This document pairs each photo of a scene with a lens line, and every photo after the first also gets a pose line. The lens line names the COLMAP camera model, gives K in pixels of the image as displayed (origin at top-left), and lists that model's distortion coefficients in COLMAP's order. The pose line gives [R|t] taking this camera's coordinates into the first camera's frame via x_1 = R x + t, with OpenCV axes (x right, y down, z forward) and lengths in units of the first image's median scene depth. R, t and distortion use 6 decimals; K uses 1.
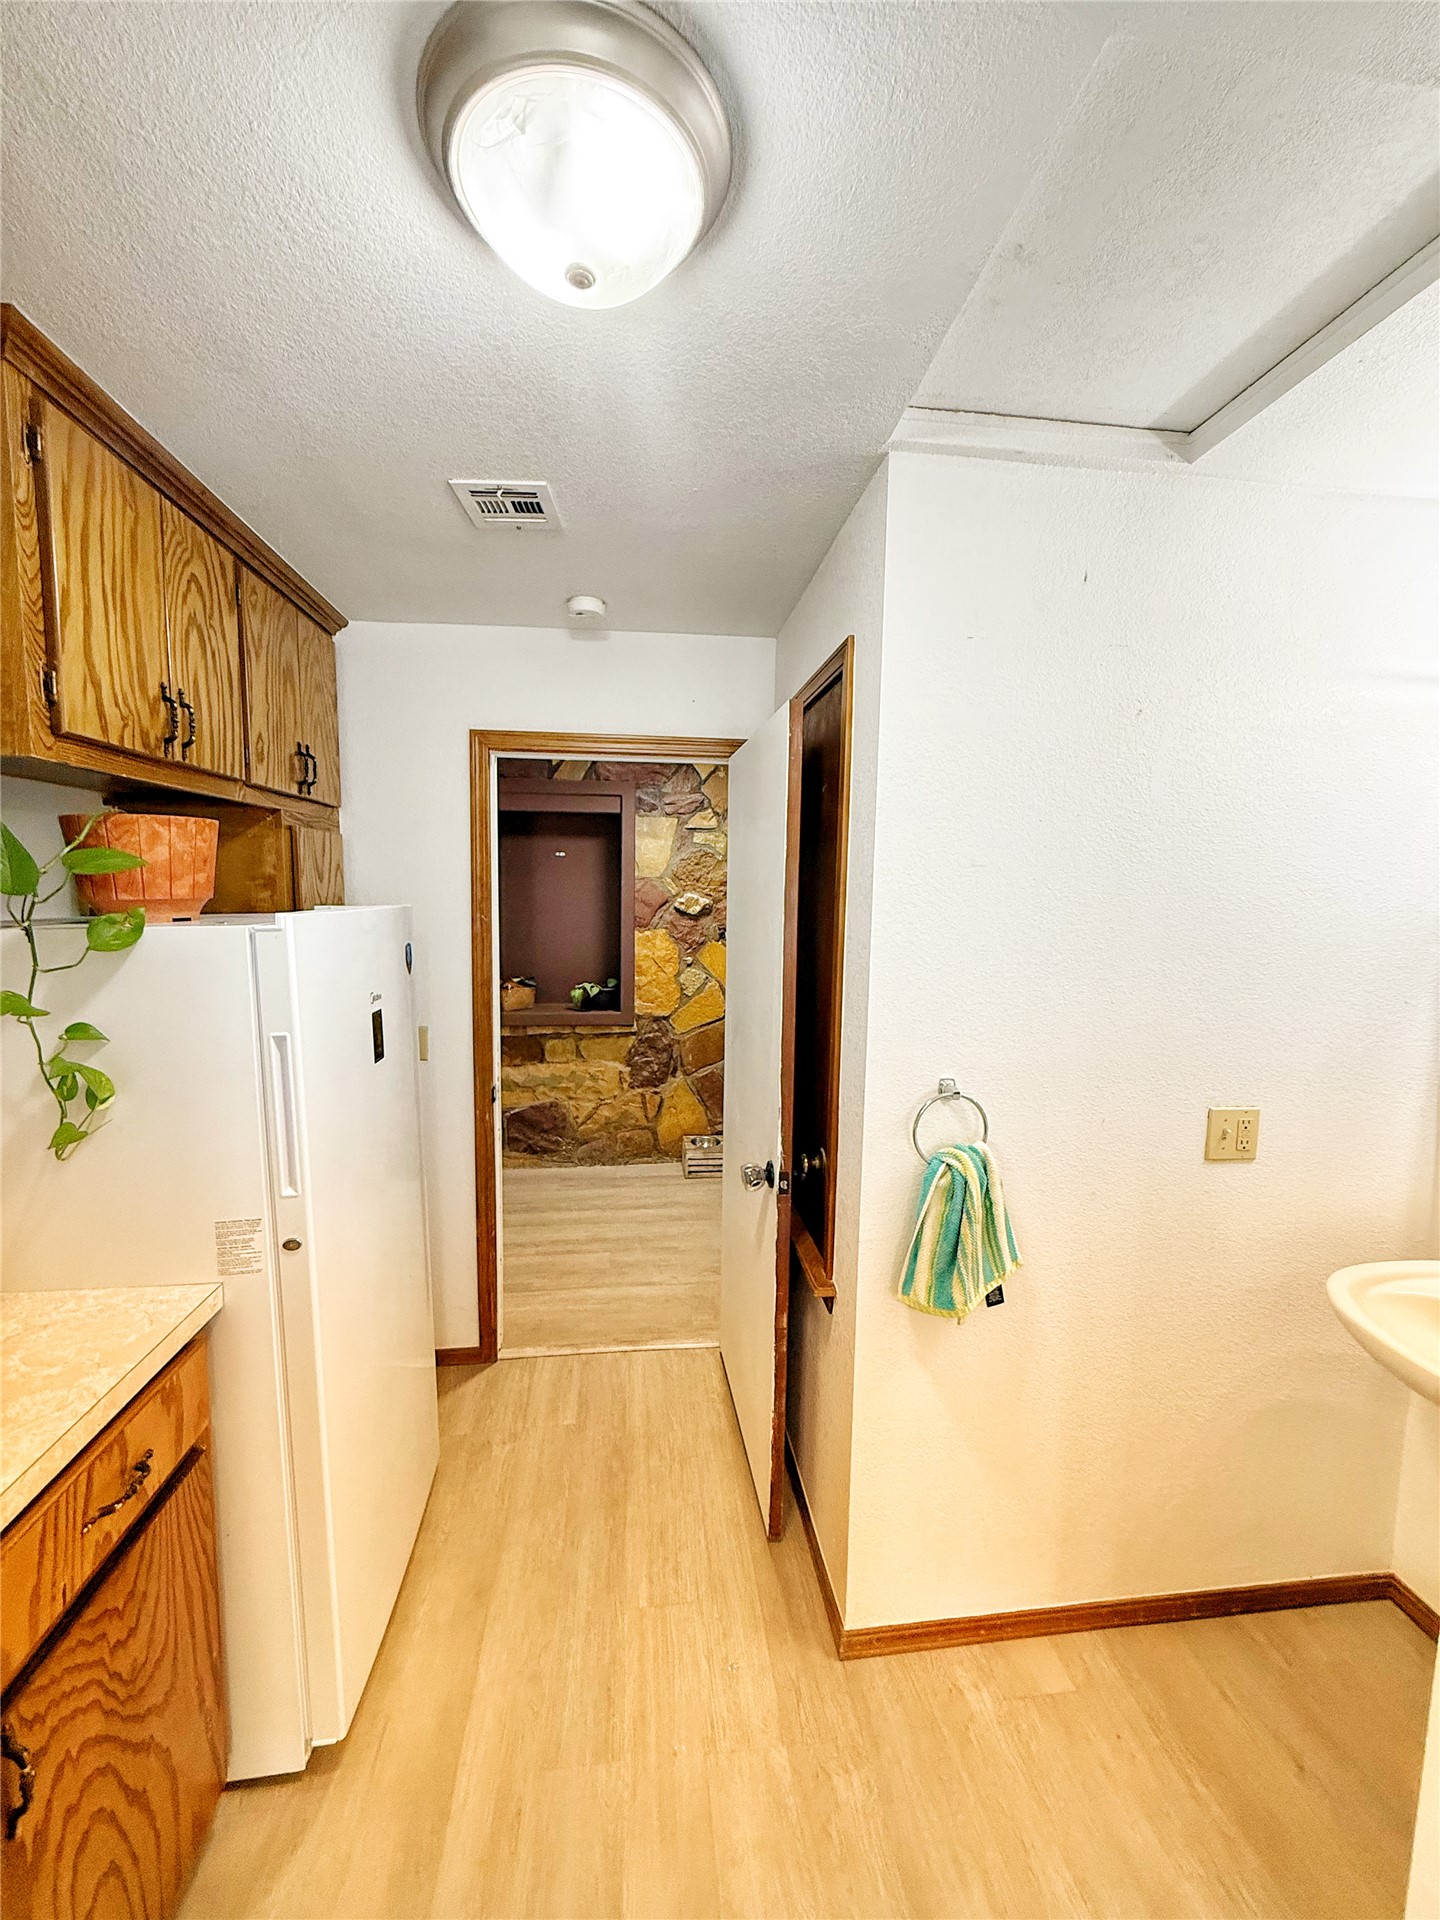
lens RADIAL K [[767.2, 0, 719.2], [0, 767.2, 967.1], [0, 0, 1]] dist [-0.000147, 0.000379]
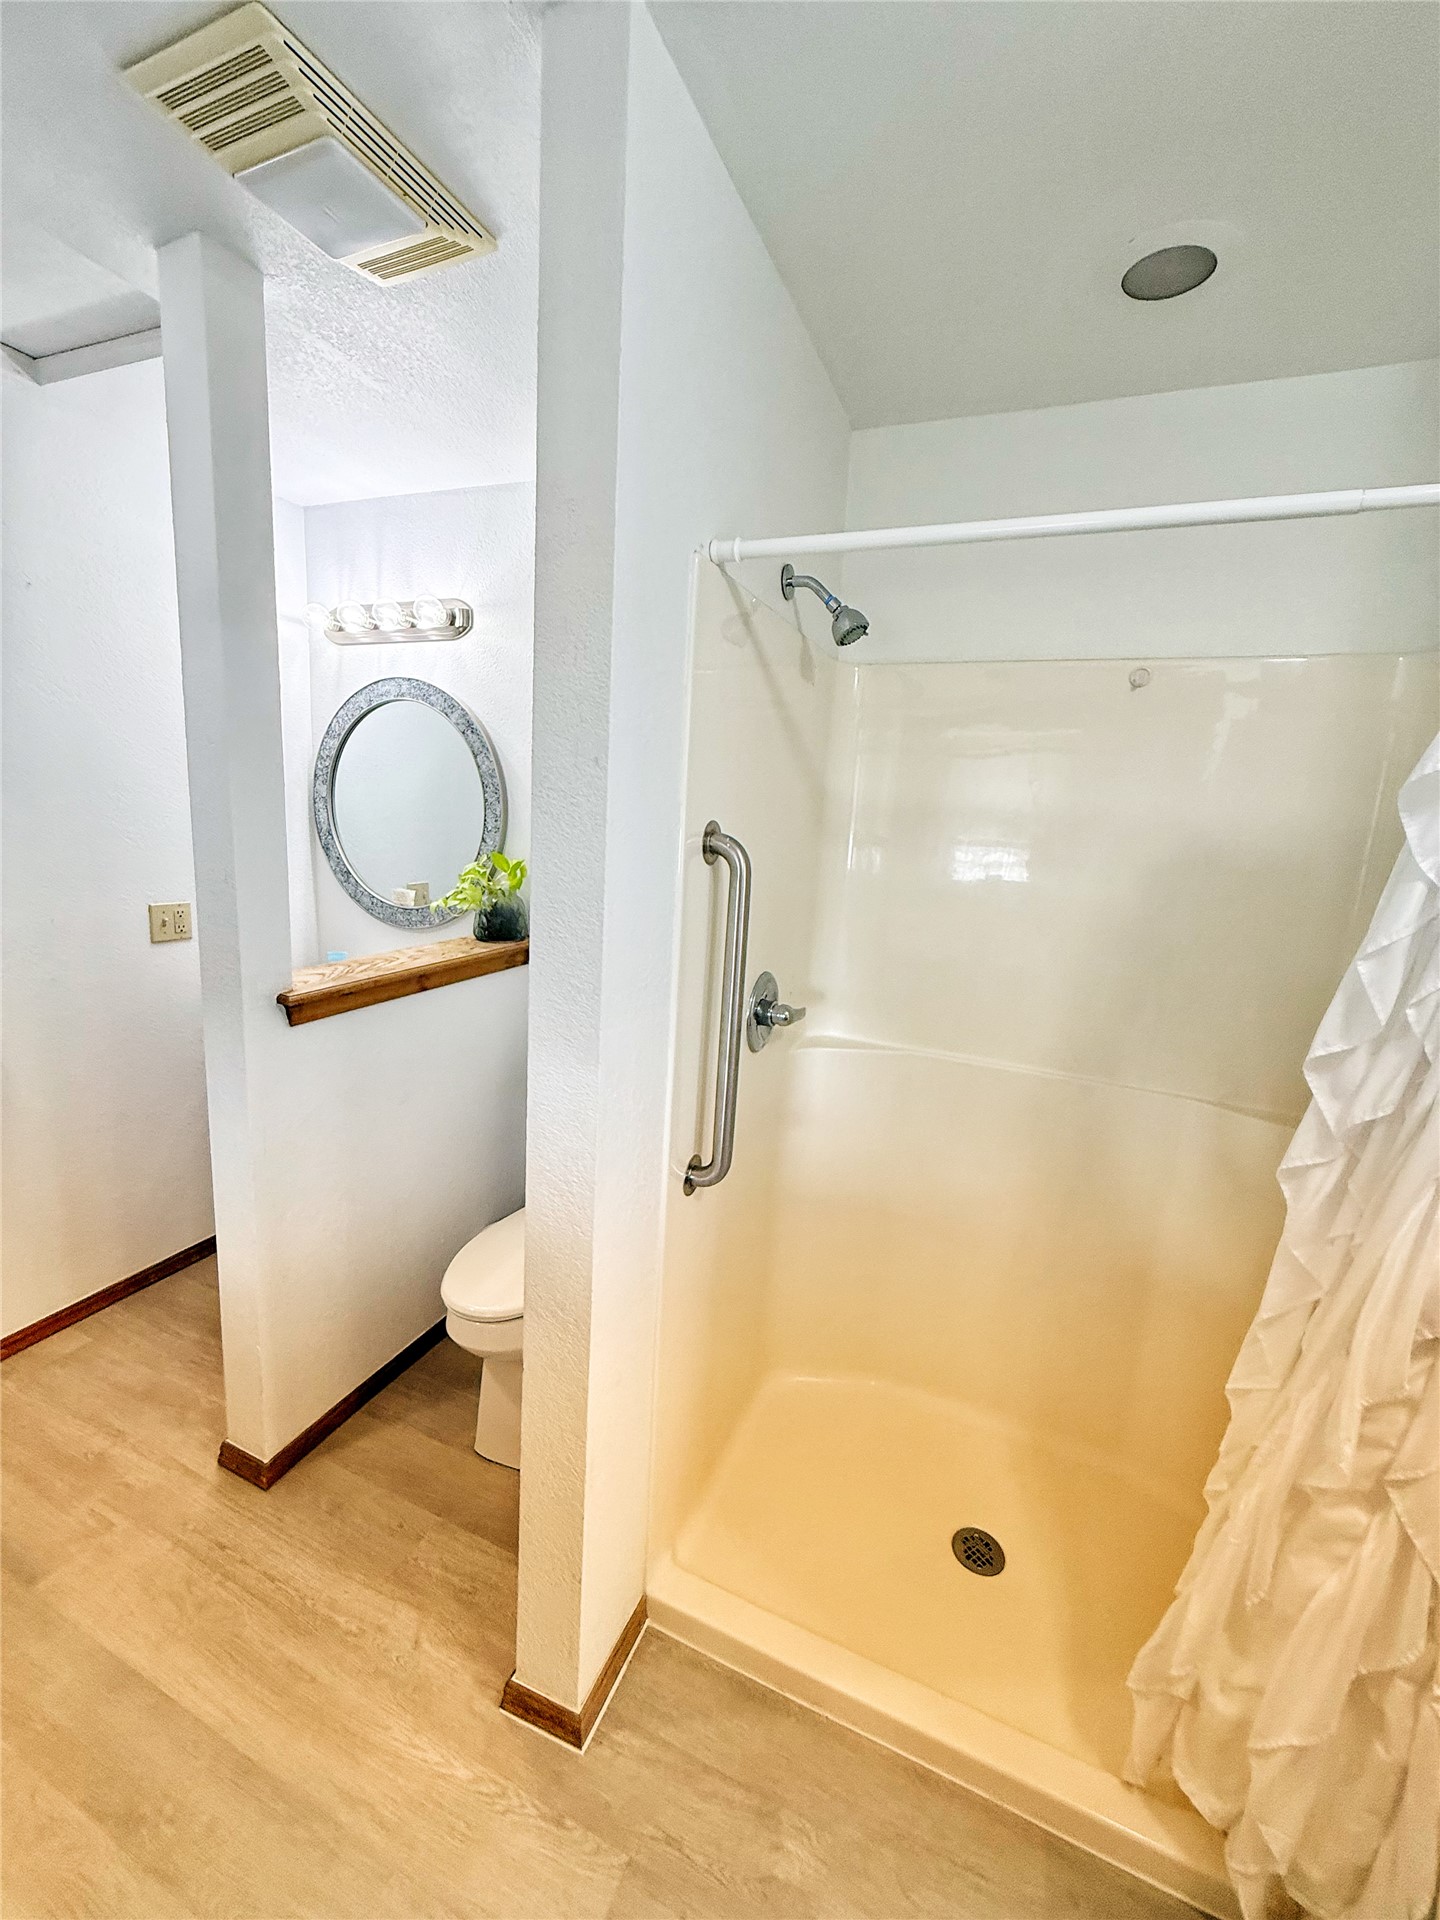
lens RADIAL K [[767.2, 0, 725.5], [0, 767.2, 967.4], [0, 0, 1]] dist [-0.000147, 0.000379]
pose [[0.499984, -0.144847, 0.853836, -0.035653], [0.036822, 0.988578, 0.146143, 0.132125], [-0.865252, -0.041629, 0.499606, -0.586620]]
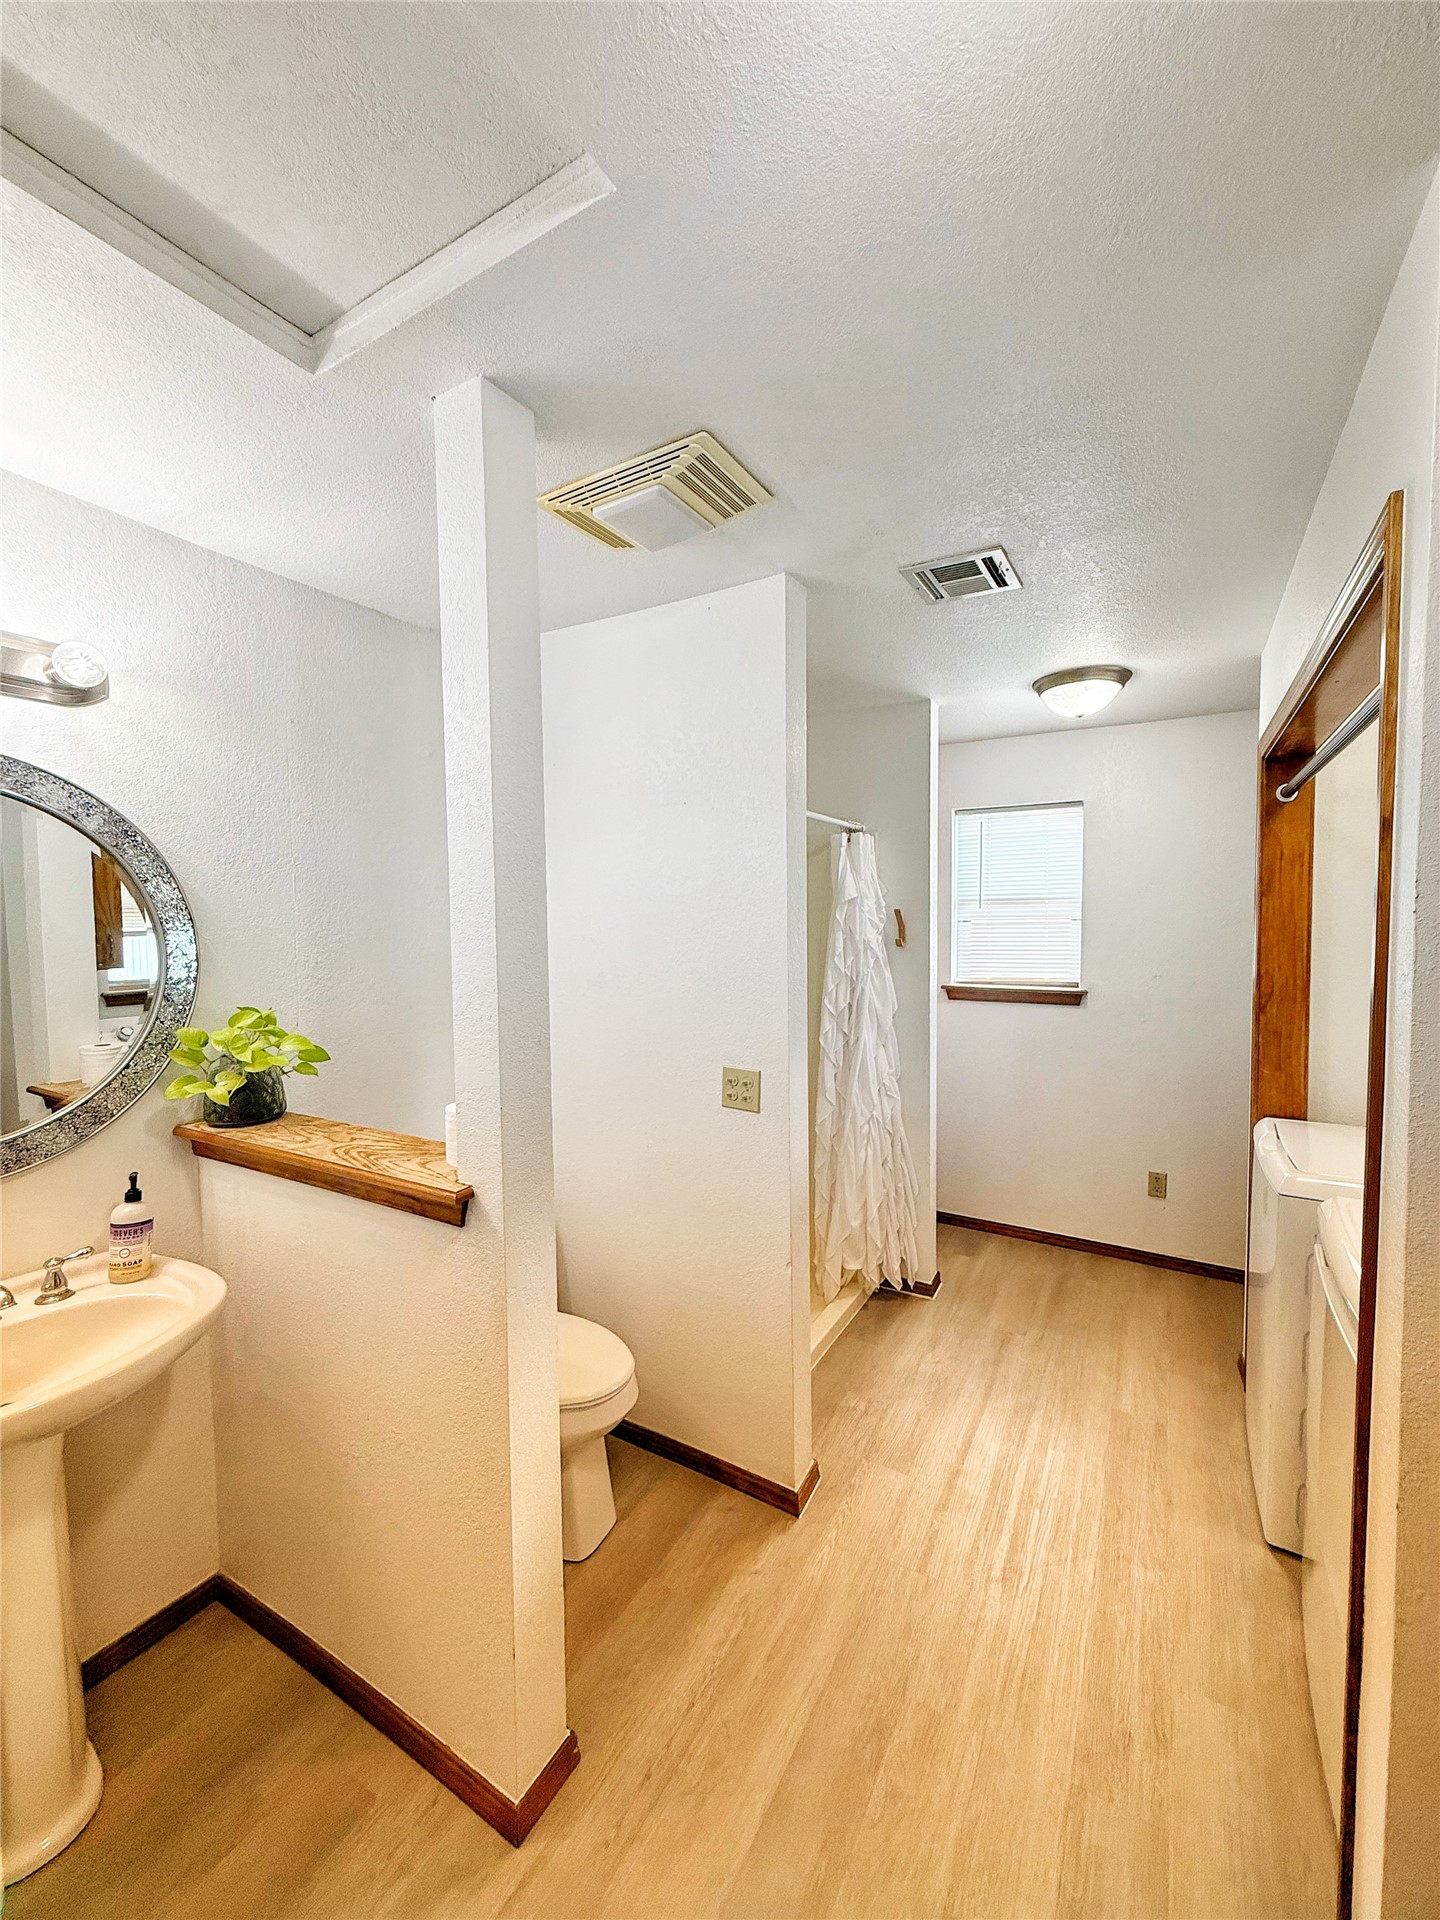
lens RADIAL K [[767.2, 0, 718.3], [0, 767.2, 956.2], [0, 0, 1]] dist [-0.000147, 0.000379]
pose [[-0.794337, -0.040568, 0.606121, -0.220522], [0.062512, 0.987012, 0.147985, -0.115328], [-0.604253, 0.155440, -0.781484, 1.244988]]
